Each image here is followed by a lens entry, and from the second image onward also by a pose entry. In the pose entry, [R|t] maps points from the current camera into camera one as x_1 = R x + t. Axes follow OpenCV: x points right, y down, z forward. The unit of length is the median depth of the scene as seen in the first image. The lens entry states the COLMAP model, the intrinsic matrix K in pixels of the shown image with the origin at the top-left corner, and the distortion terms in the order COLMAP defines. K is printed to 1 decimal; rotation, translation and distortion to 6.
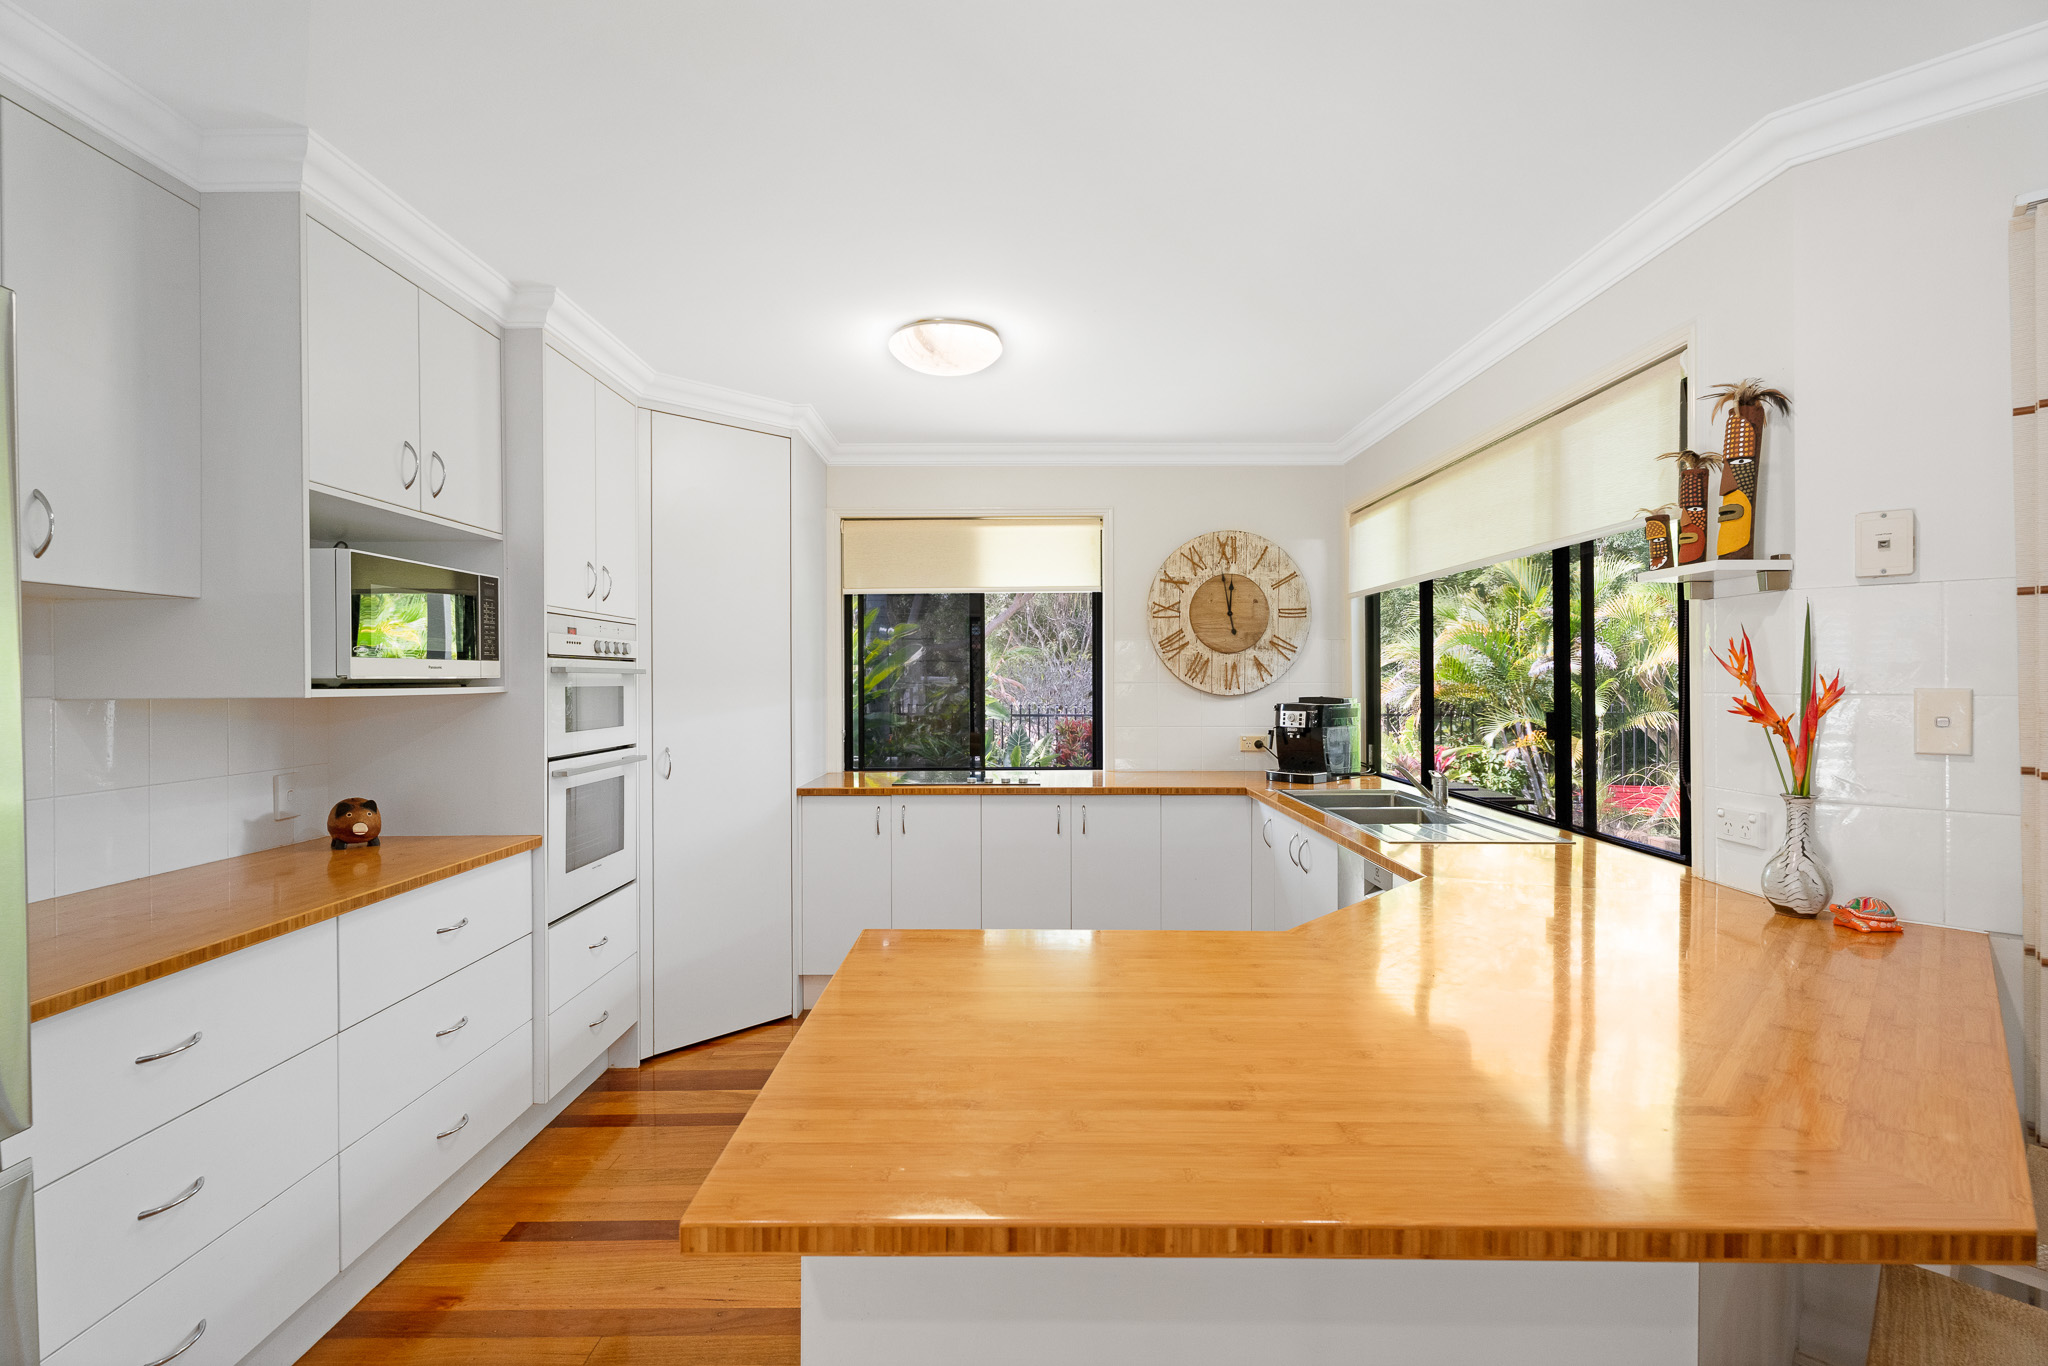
lens RADIAL K [[932.6, 0, 1017.2], [0, 932.6, 678.3], [0, 0, 1]] dist [0.000067, 0.000003]
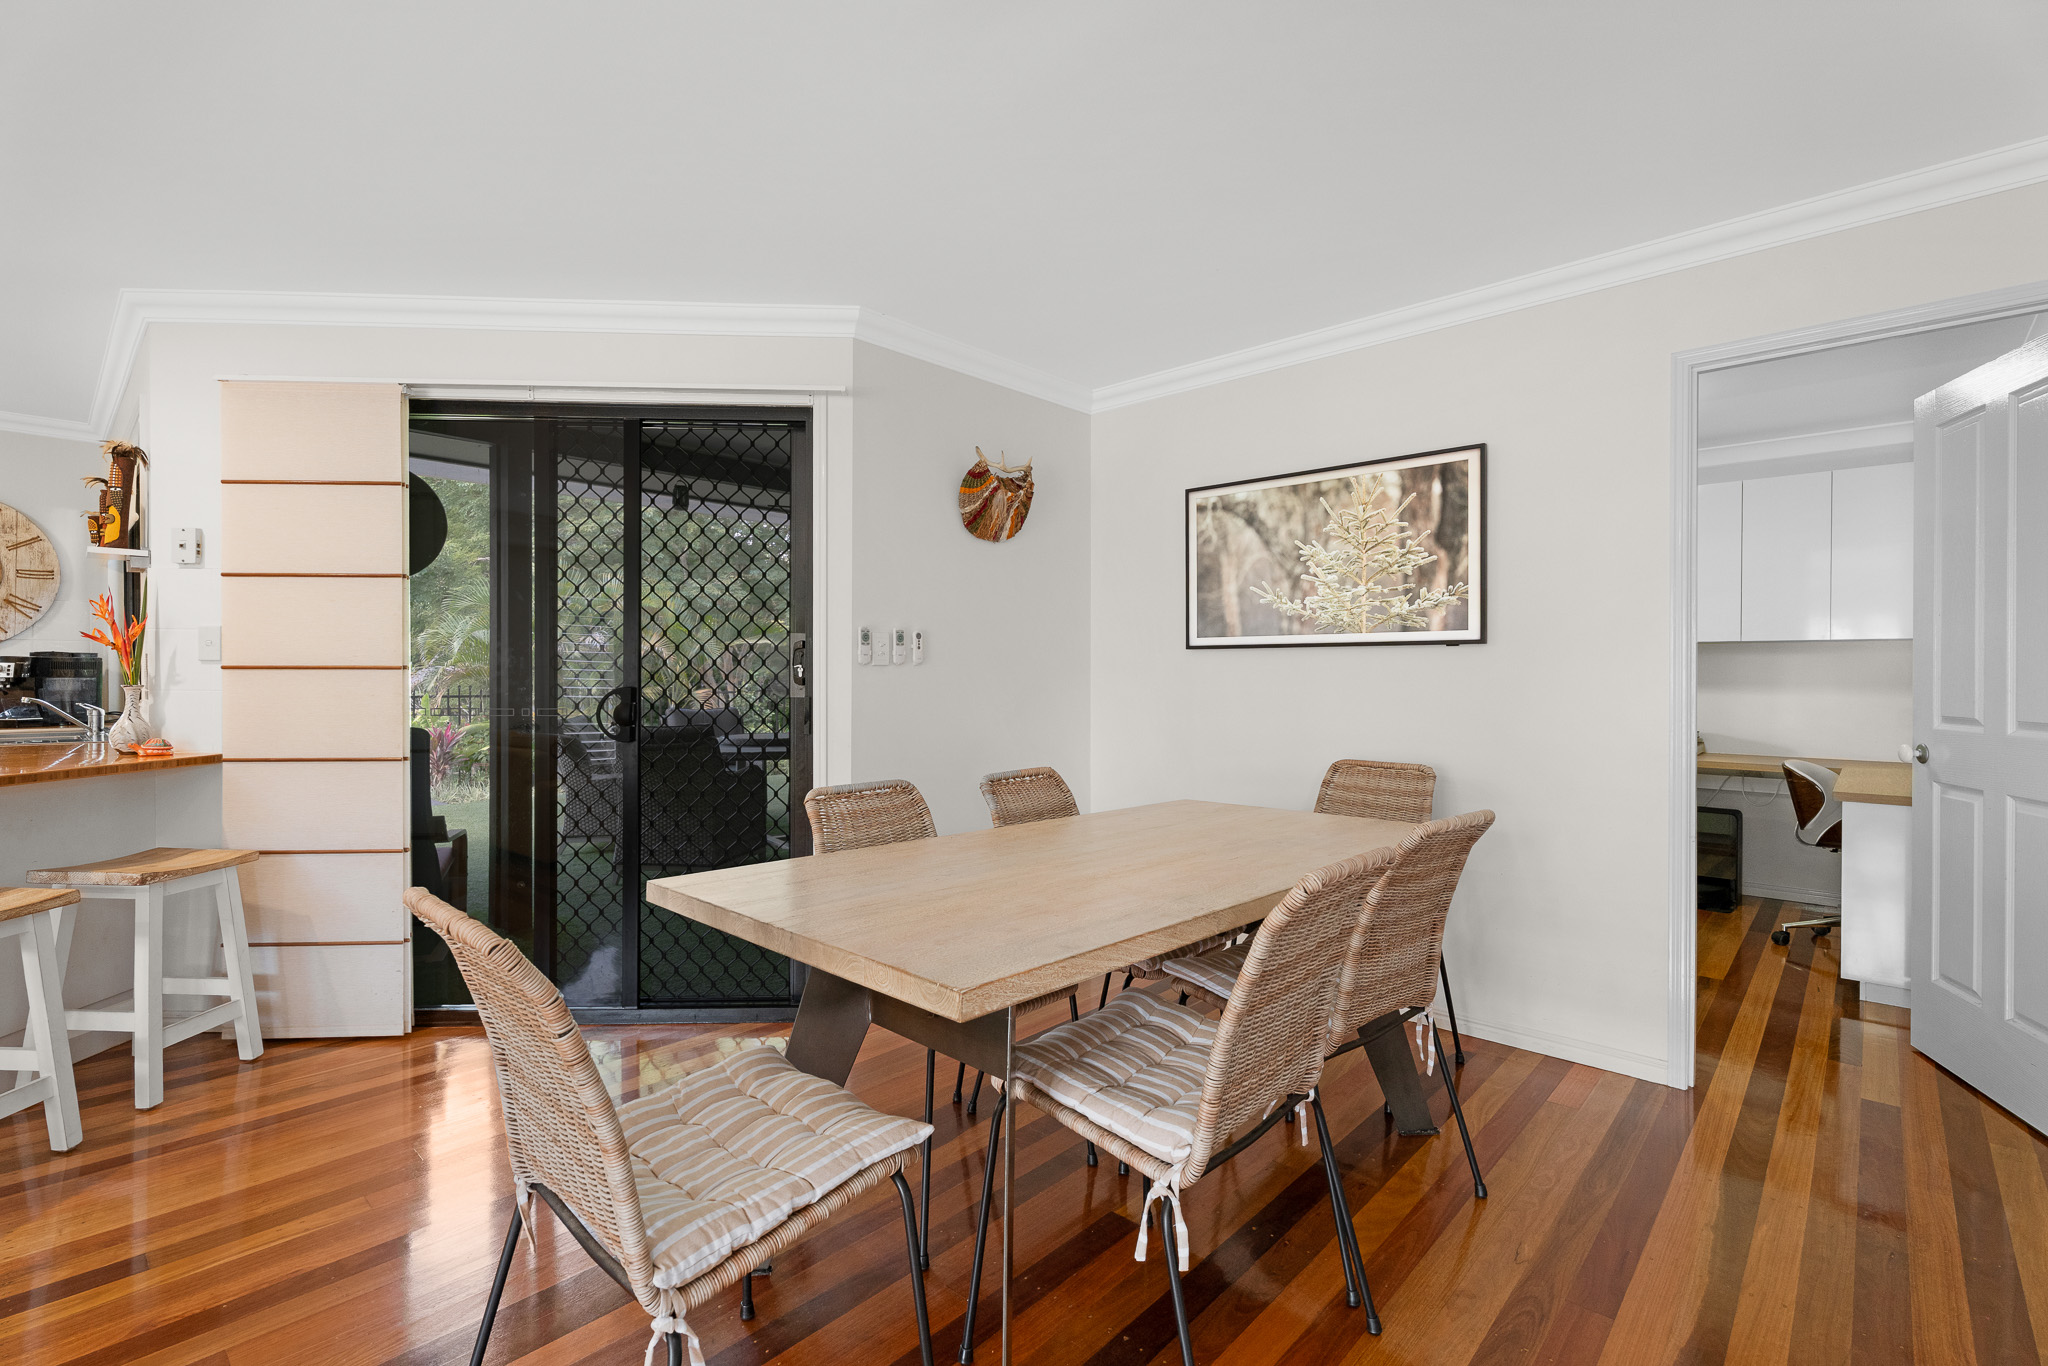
lens RADIAL K [[932.6, 0, 1015.9], [0, 932.6, 678.8], [0, 0, 1]] dist [0.000067, 0.000003]
pose [[0.674912, 0.002425, 0.737894, 0.392938], [-0.007548, 0.999965, 0.003618, 0.055392], [-0.737860, -0.008011, 0.674906, -0.821443]]
